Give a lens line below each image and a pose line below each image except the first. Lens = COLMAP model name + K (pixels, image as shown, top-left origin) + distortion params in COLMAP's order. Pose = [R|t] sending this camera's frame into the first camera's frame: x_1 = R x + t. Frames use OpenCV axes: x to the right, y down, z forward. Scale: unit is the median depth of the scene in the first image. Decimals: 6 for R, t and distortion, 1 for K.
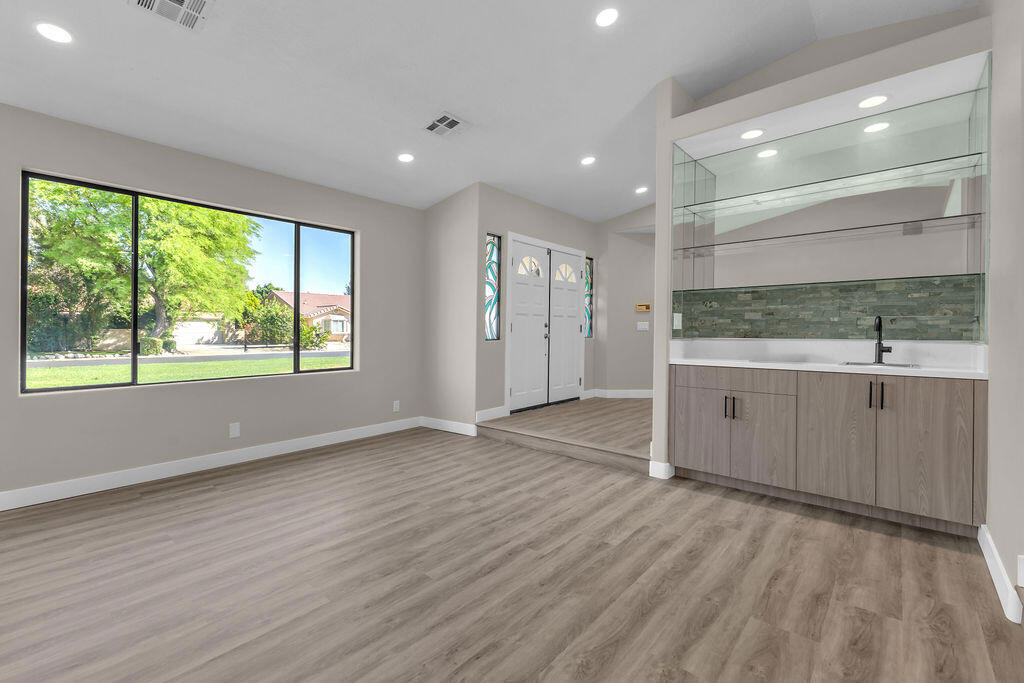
lens RADIAL K [[444.3, 0, 513.6], [0, 444.3, 331.2], [0, 0, 1]] dist [0.008593, -0.000144]
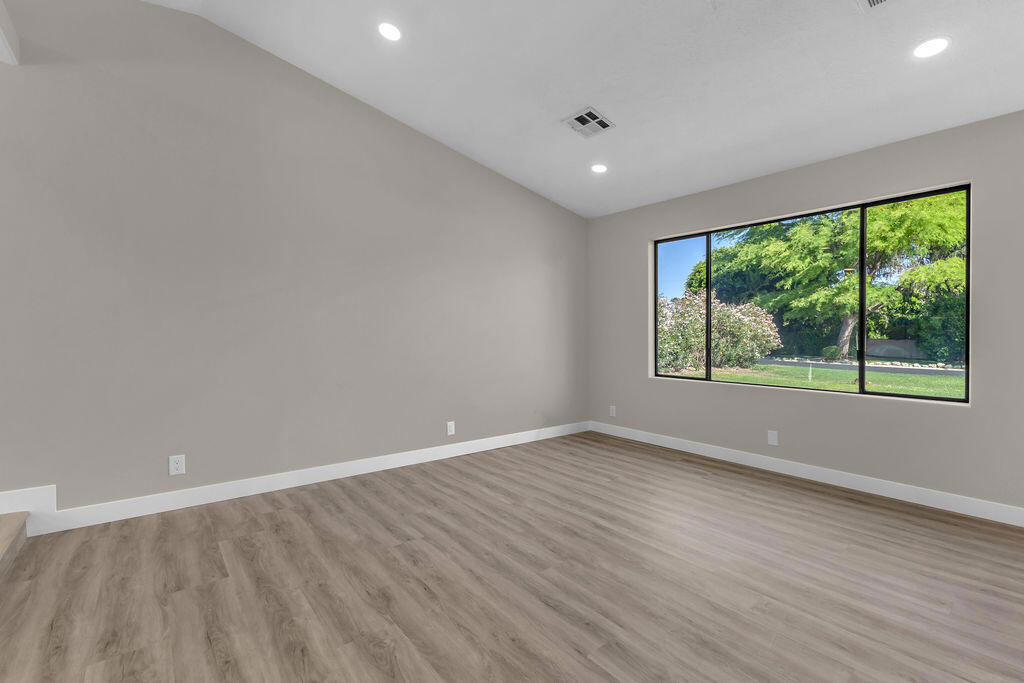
lens RADIAL K [[444.3, 0, 513.6], [0, 444.3, 331.2], [0, 0, 1]] dist [0.008593, -0.000144]
pose [[-0.172884, -0.014144, -0.984841, 0.585552], [-0.011377, 0.999859, -0.012362, 0.001135], [0.984877, 0.009068, -0.173020, 0.745360]]
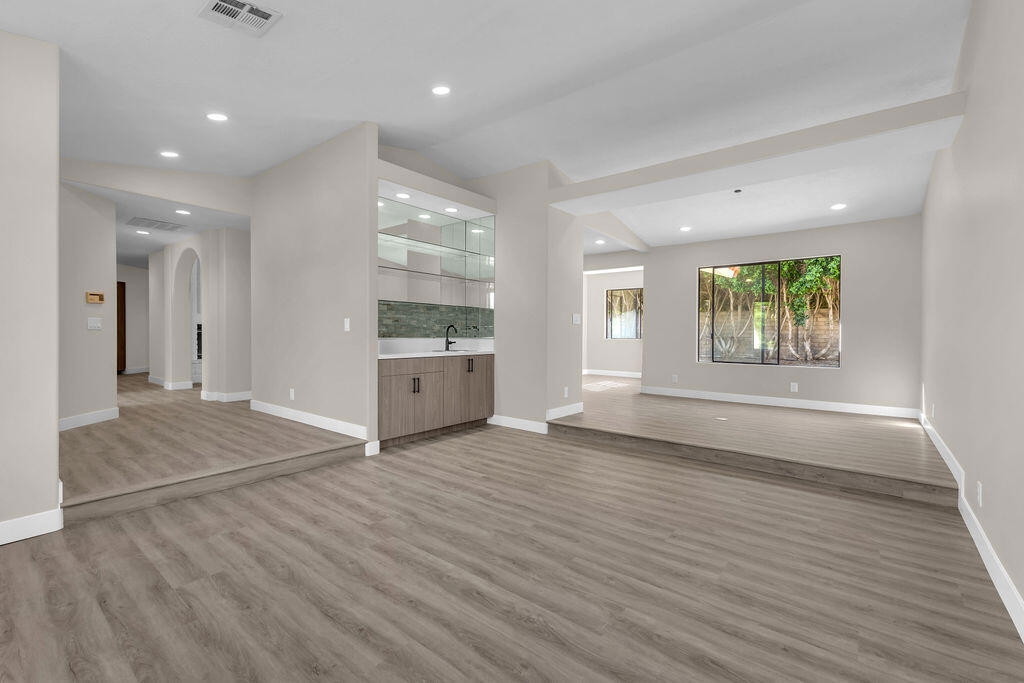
lens RADIAL K [[439.5, 0, 516.3], [0, 439.5, 340.8], [0, 0, 1]] dist [0.000354, -0.000005]
pose [[-0.040356, -0.017671, 0.999029, -0.976245], [-0.006790, 0.999825, 0.017411, -0.001119], [-0.999162, -0.006080, -0.040469, 0.746053]]
